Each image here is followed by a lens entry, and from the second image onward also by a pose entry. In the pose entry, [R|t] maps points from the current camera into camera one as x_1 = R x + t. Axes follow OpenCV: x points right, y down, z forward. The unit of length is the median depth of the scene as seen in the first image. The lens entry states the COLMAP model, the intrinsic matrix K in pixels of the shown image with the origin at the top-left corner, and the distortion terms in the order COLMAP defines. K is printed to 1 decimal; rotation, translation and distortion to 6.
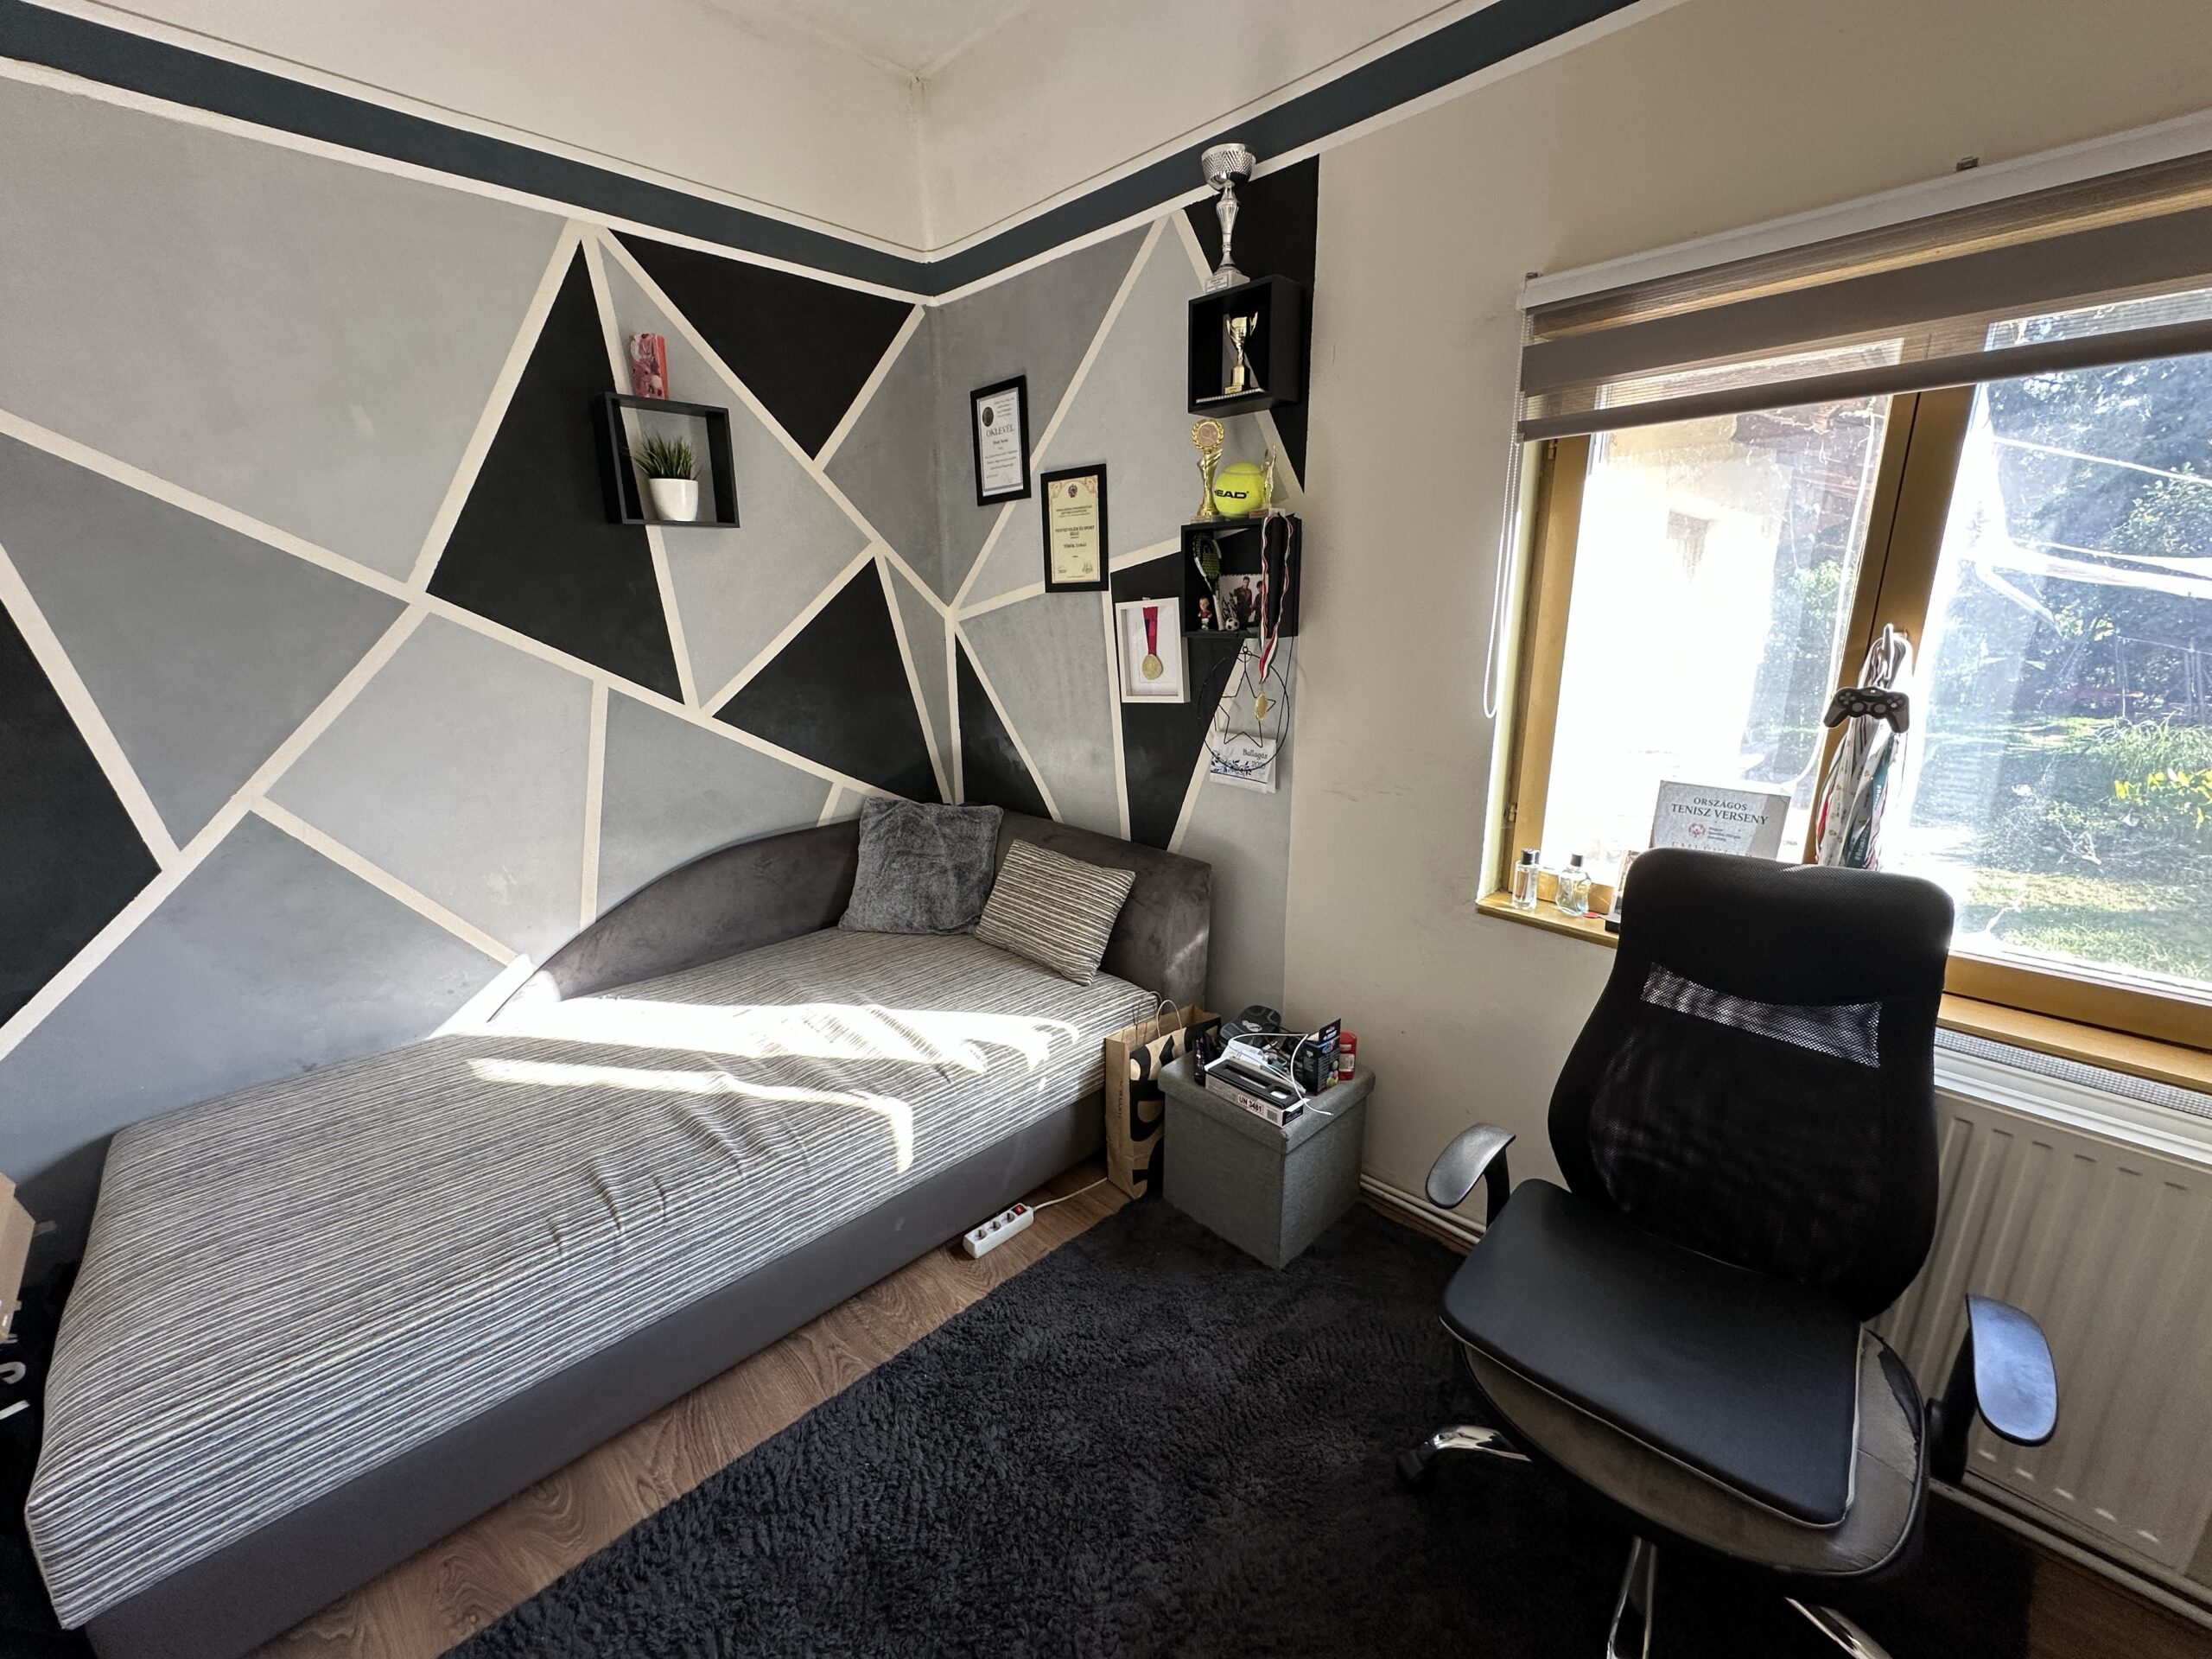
lens RADIAL K [[881.0, 0, 1102.9], [0, 881.0, 830.3], [0, 0, 1]] dist [-0.004237, 0.000593]
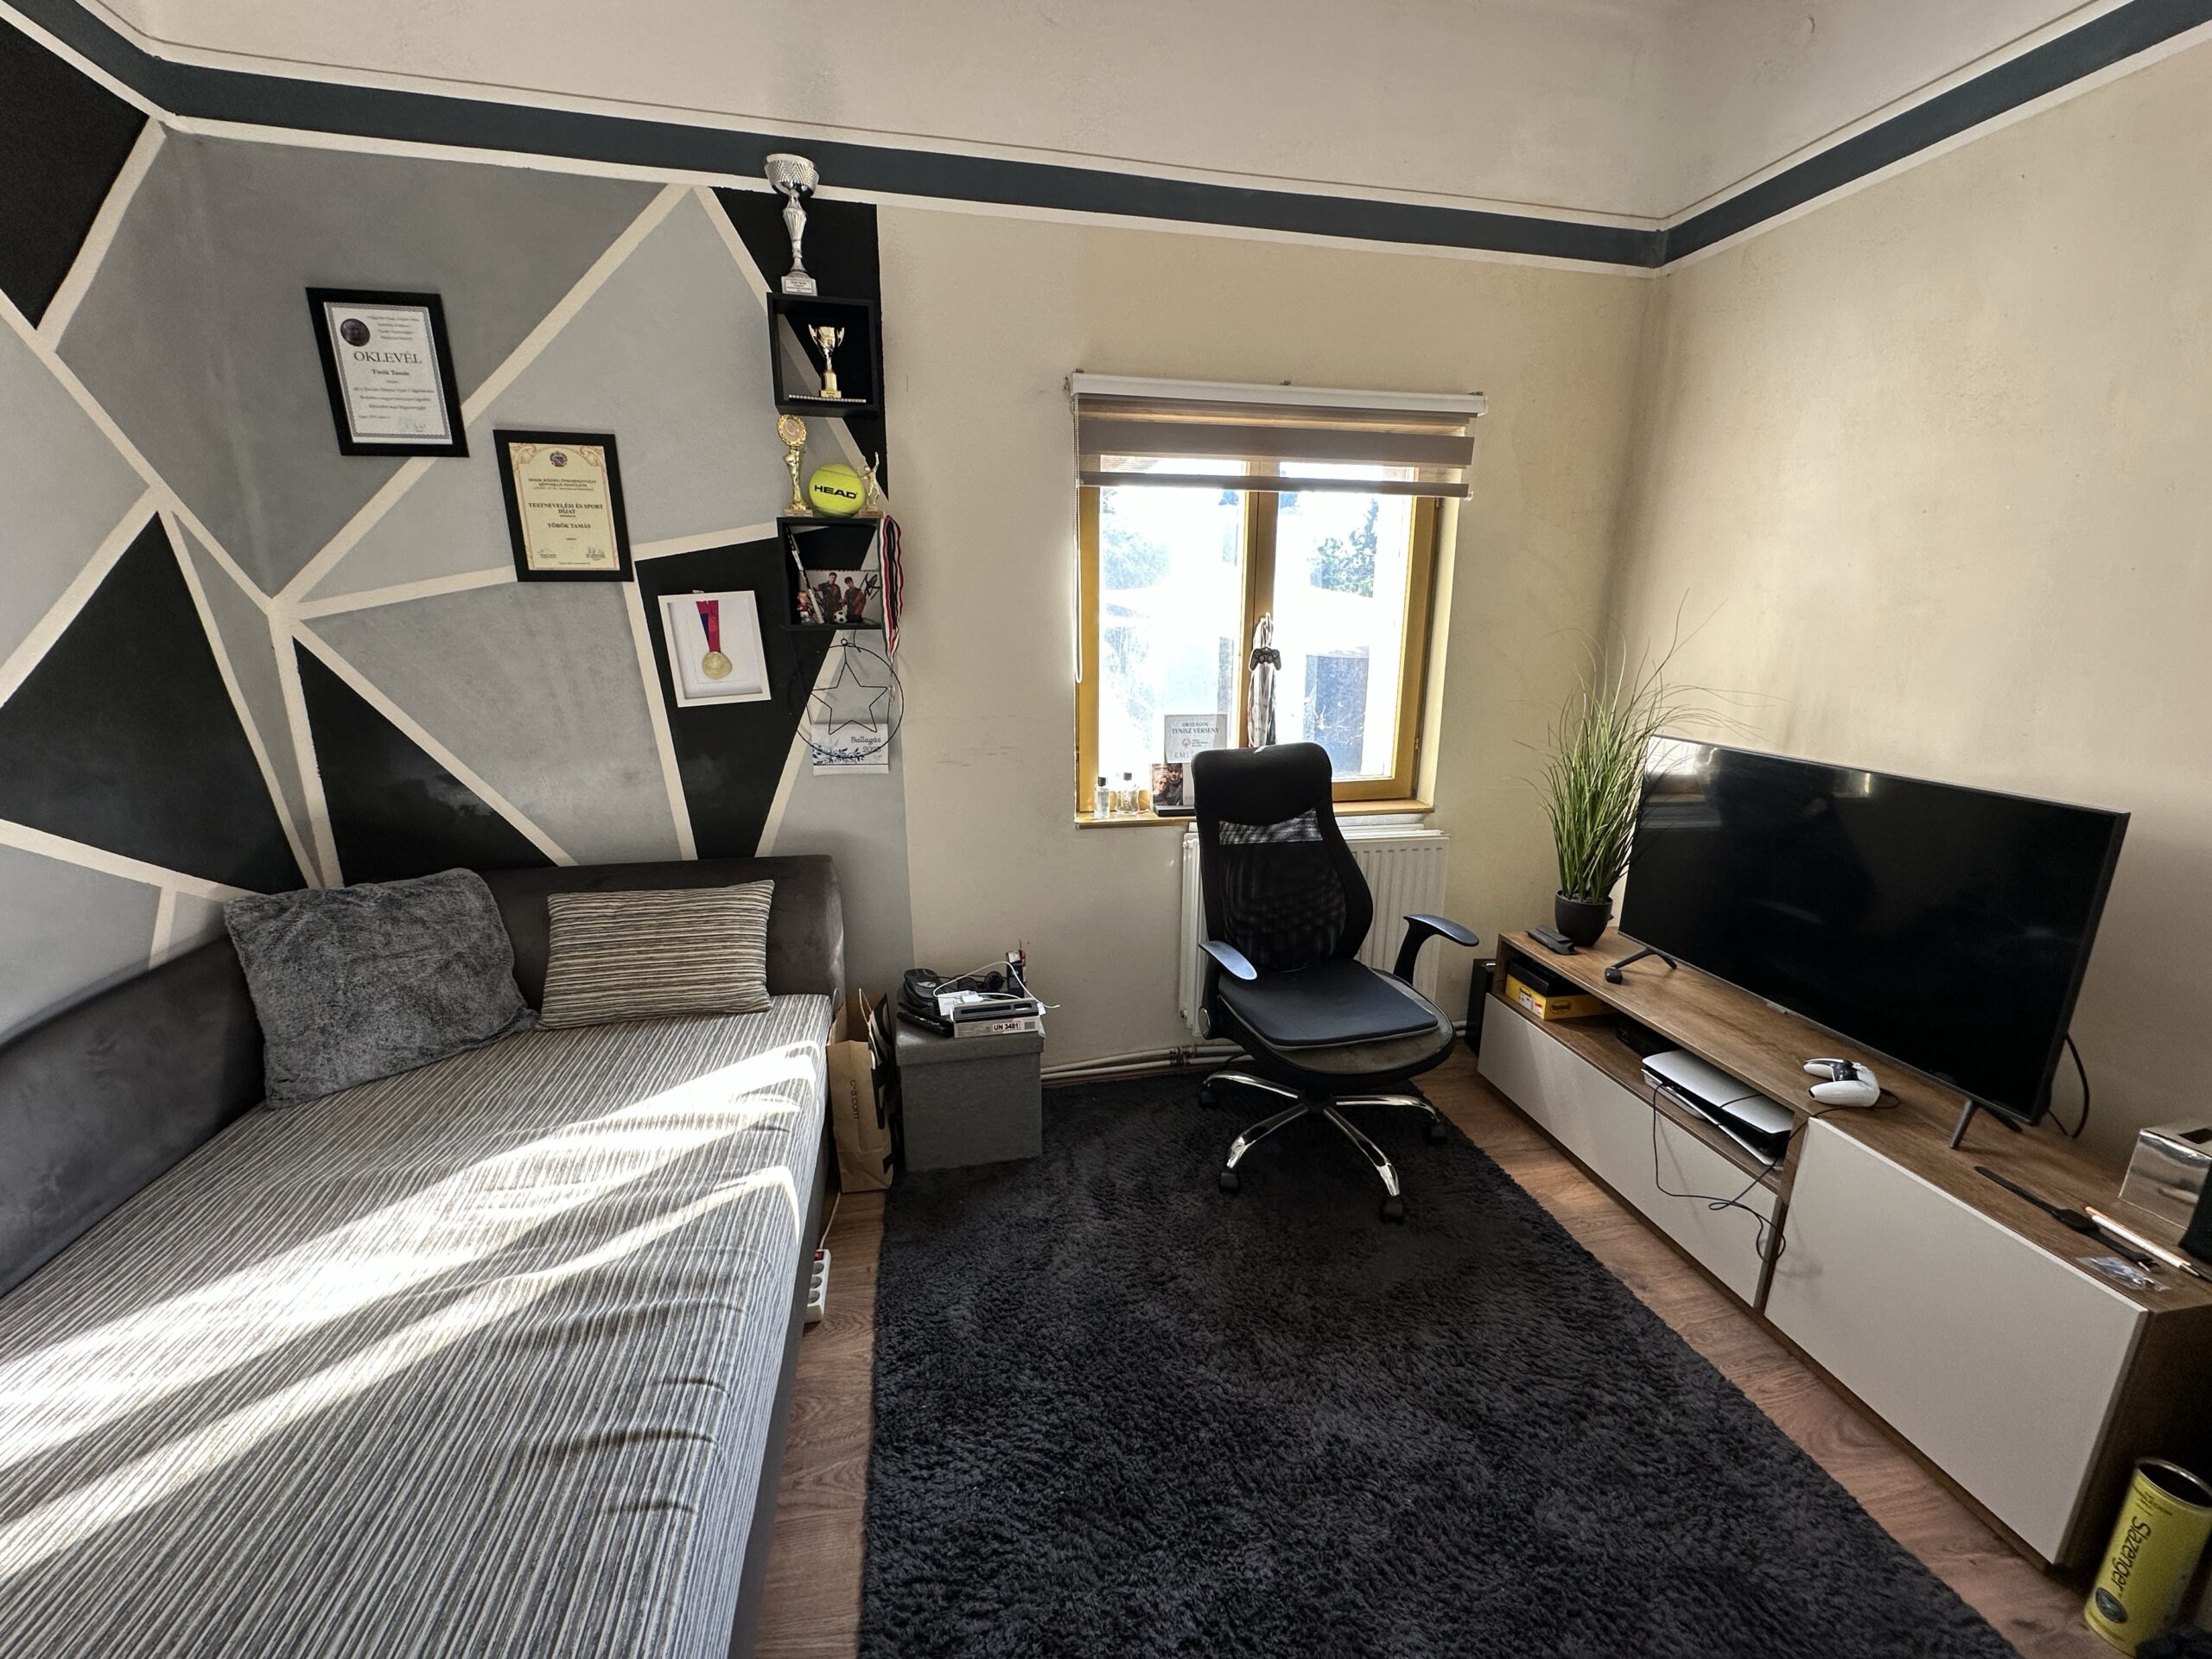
lens RADIAL K [[881.0, 0, 1099.0], [0, 881.0, 832.8], [0, 0, 1]] dist [-0.004237, 0.000593]
pose [[0.528018, -0.190267, 0.827645, -0.566393], [0.210181, 0.973537, 0.089716, -0.012988], [-0.822813, 0.126583, 0.554035, 0.187474]]
